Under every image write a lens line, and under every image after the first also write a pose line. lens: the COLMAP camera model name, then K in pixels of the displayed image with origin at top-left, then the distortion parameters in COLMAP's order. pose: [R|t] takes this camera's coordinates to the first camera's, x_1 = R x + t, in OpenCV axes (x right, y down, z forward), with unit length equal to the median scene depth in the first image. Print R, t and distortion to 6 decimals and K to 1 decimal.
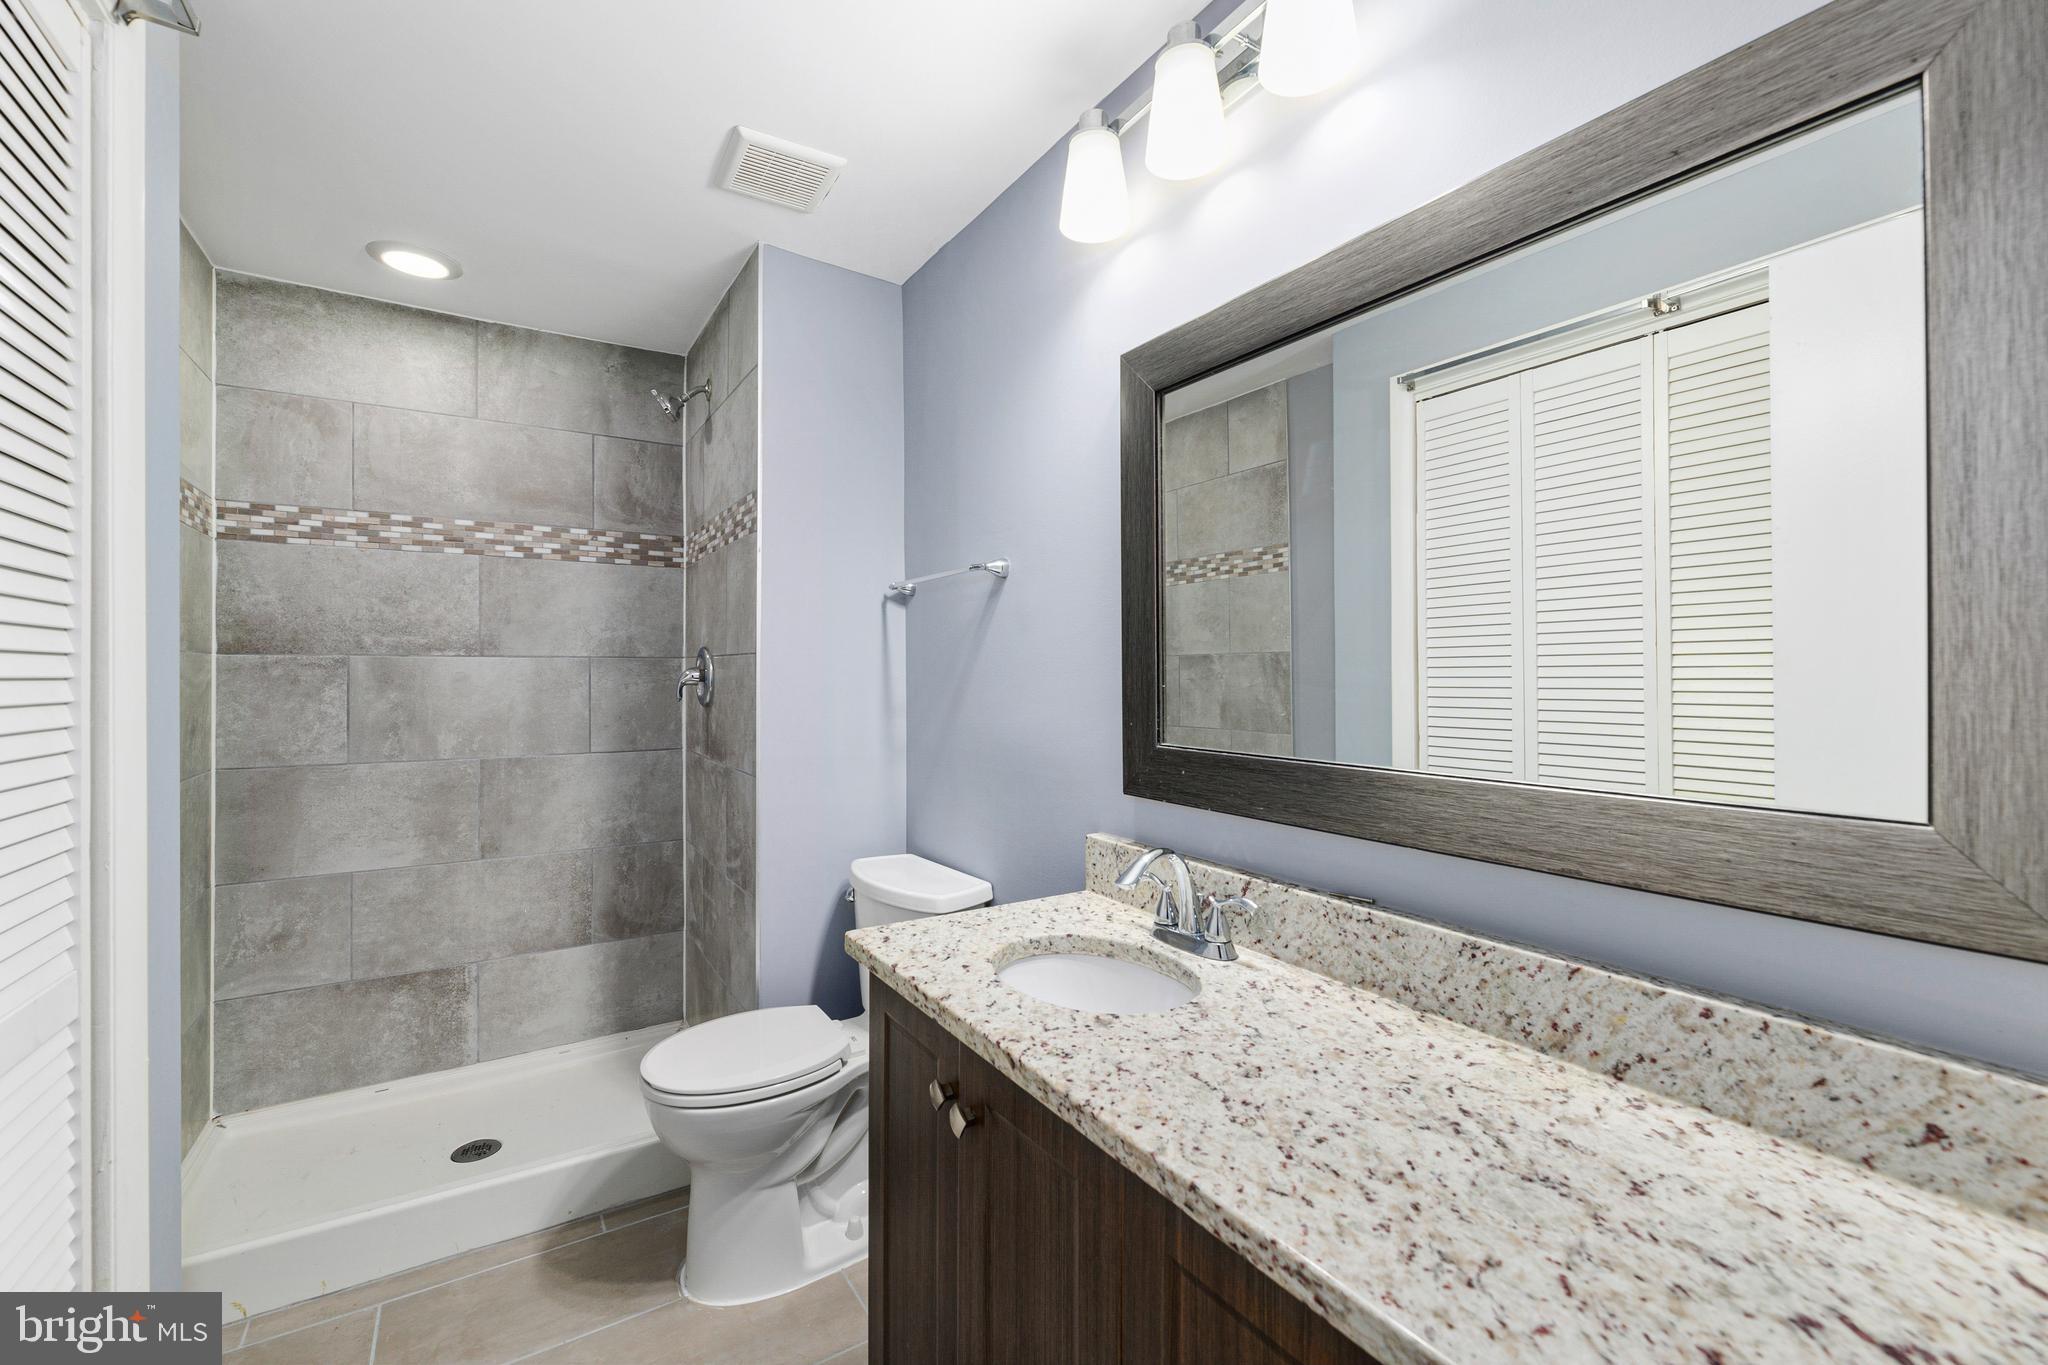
lens RADIAL K [[849.6, 0, 1021.0], [0, 849.6, 671.8], [0, 0, 1]] dist [-0.000475, -0.000603]
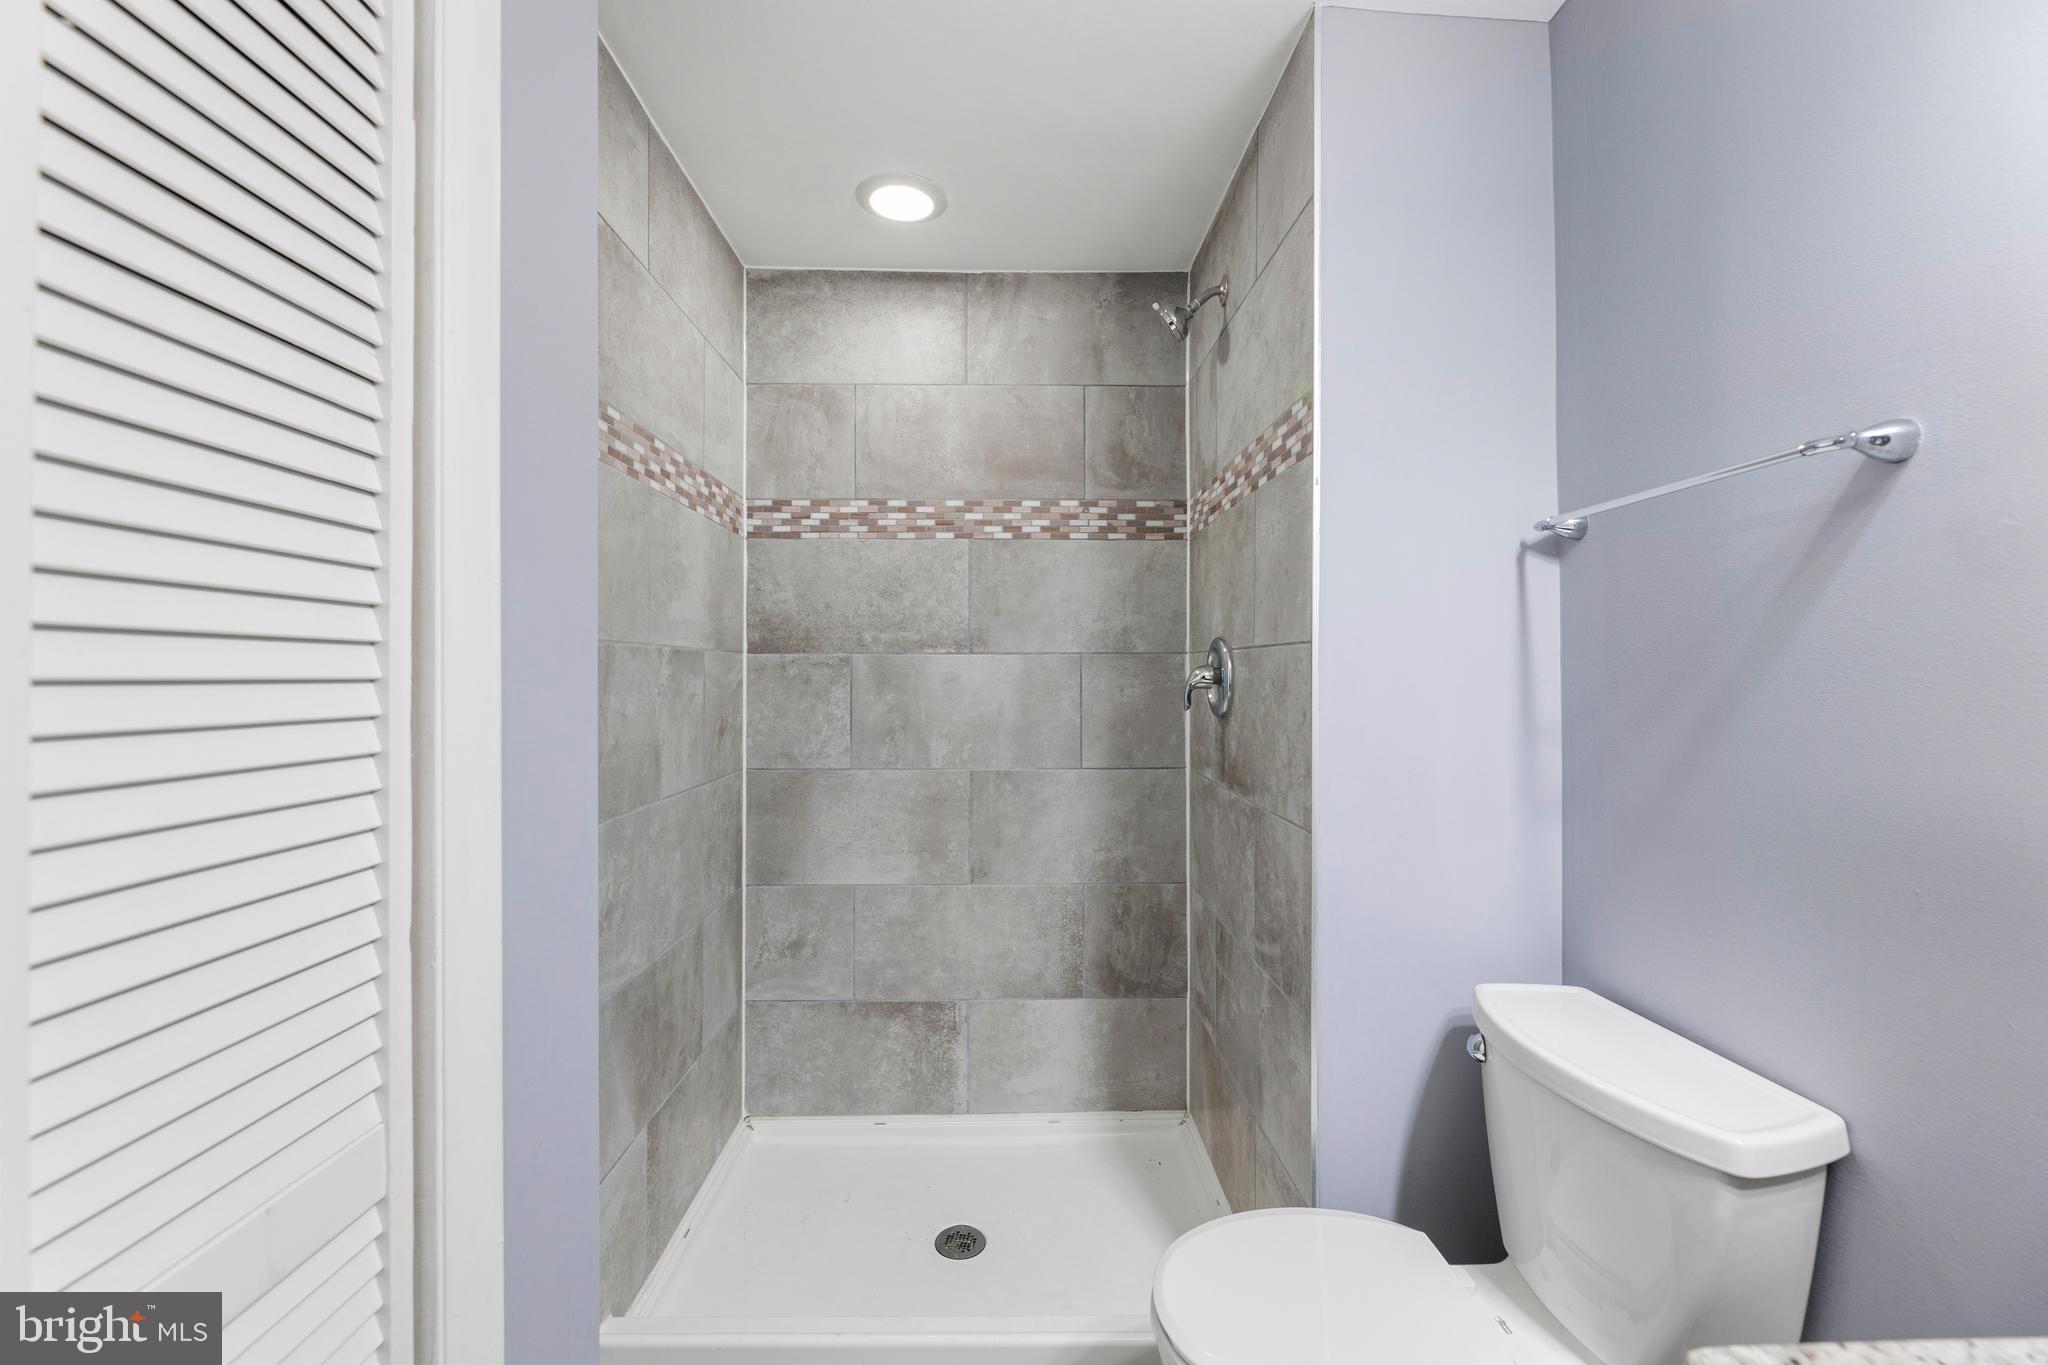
lens RADIAL K [[849.6, 0, 1021.0], [0, 849.6, 671.8], [0, 0, 1]] dist [-0.000475, -0.000603]
pose [[0.858251, -0.000757, -0.513230, -0.144664], [0.000656, 1.000000, -0.000377, 0.001030], [0.513230, -0.000013, 0.858251, 0.282422]]
